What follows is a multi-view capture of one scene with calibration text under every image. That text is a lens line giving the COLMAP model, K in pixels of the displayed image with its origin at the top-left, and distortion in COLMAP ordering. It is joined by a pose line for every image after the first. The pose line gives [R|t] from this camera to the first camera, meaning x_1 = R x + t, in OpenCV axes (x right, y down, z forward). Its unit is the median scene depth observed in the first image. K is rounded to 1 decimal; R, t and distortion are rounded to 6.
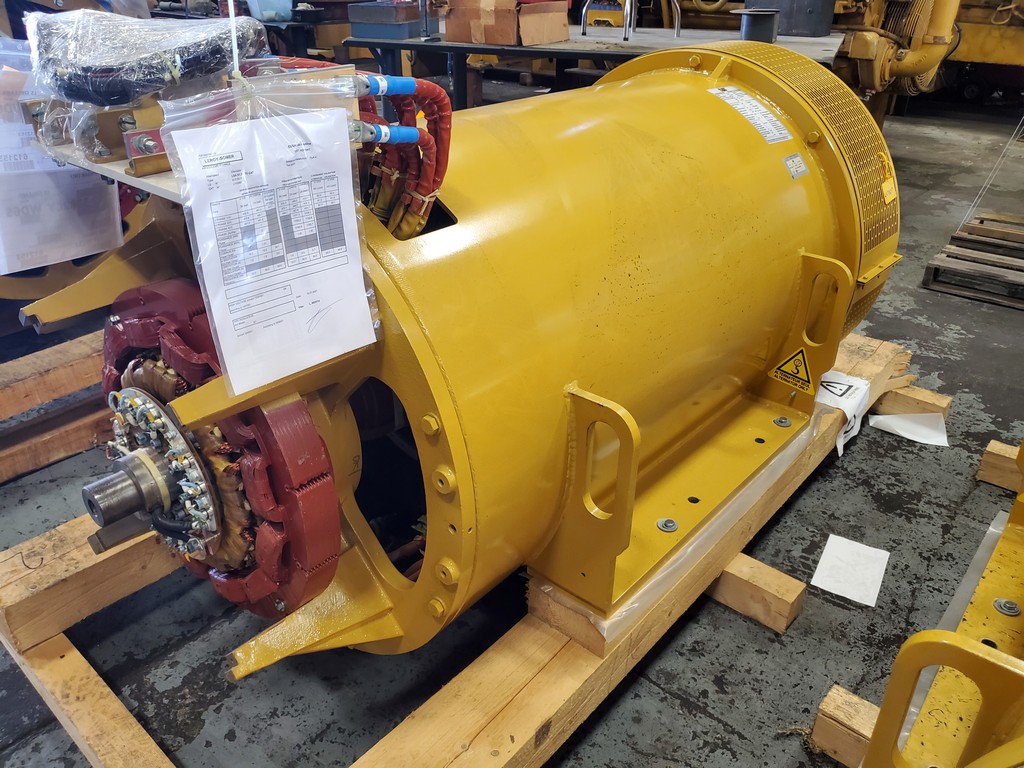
lens RADIAL K [[800.1, 0, 516.2], [0, 800.1, 380.5], [0, 0, 1]] dist [0.004211, -0.009394]
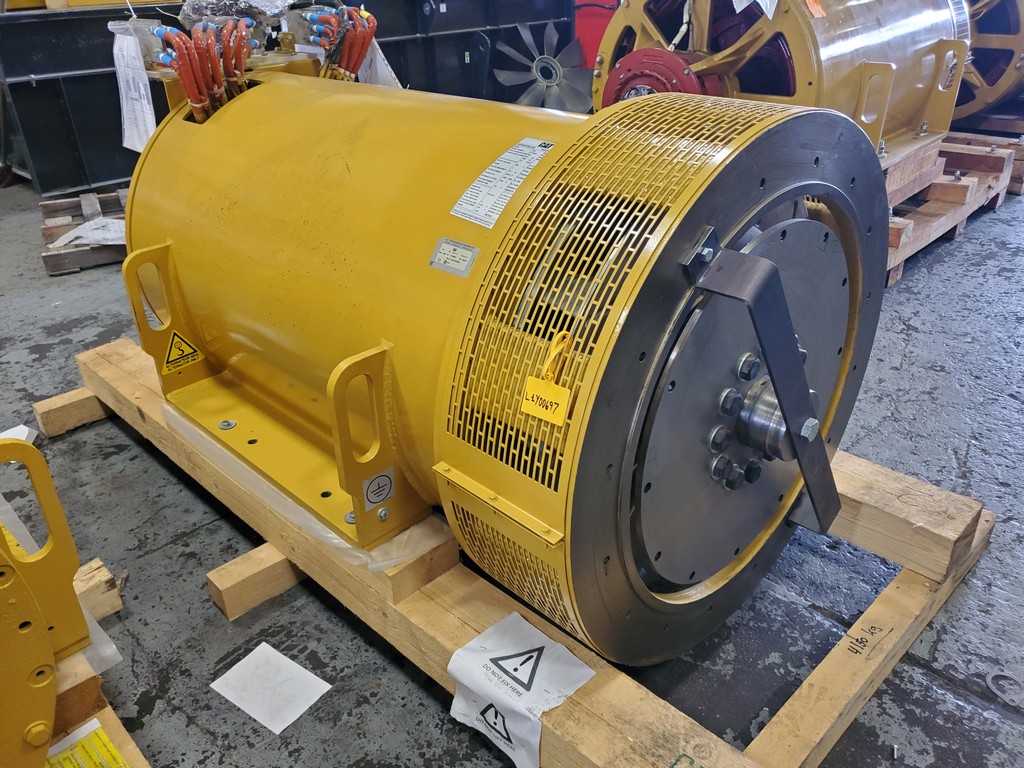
lens RADIAL K [[800.1, 0, 490.8], [0, 800.1, 385.1], [0, 0, 1]] dist [0.004211, -0.009394]
pose [[-0.083802, 0.472349, -0.877419, 1.065693], [-0.450105, 0.767630, 0.456235, -0.540144], [0.889035, 0.433164, 0.148278, 1.011662]]
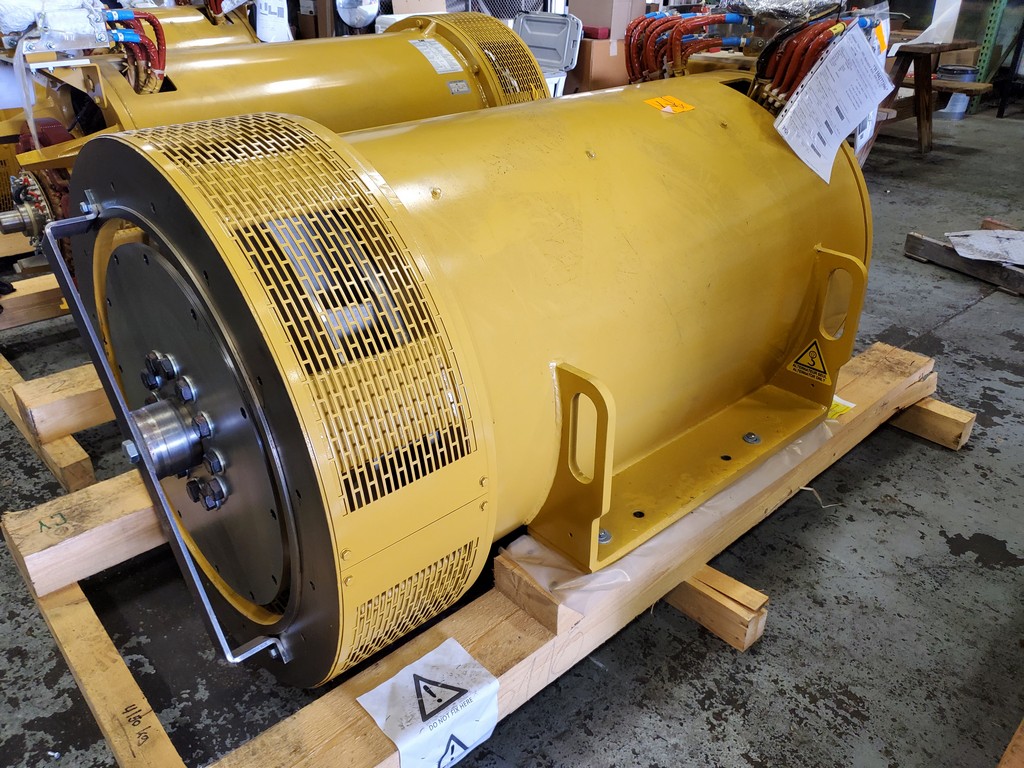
lens RADIAL K [[800.1, 0, 509.2], [0, 800.1, 387.9], [0, 0, 1]] dist [0.004211, -0.009394]
pose [[-0.992285, -0.045733, 0.115234, -0.007110], [0.071401, 0.549045, 0.832737, -0.925876], [-0.101352, 0.834540, -0.541544, 1.710036]]
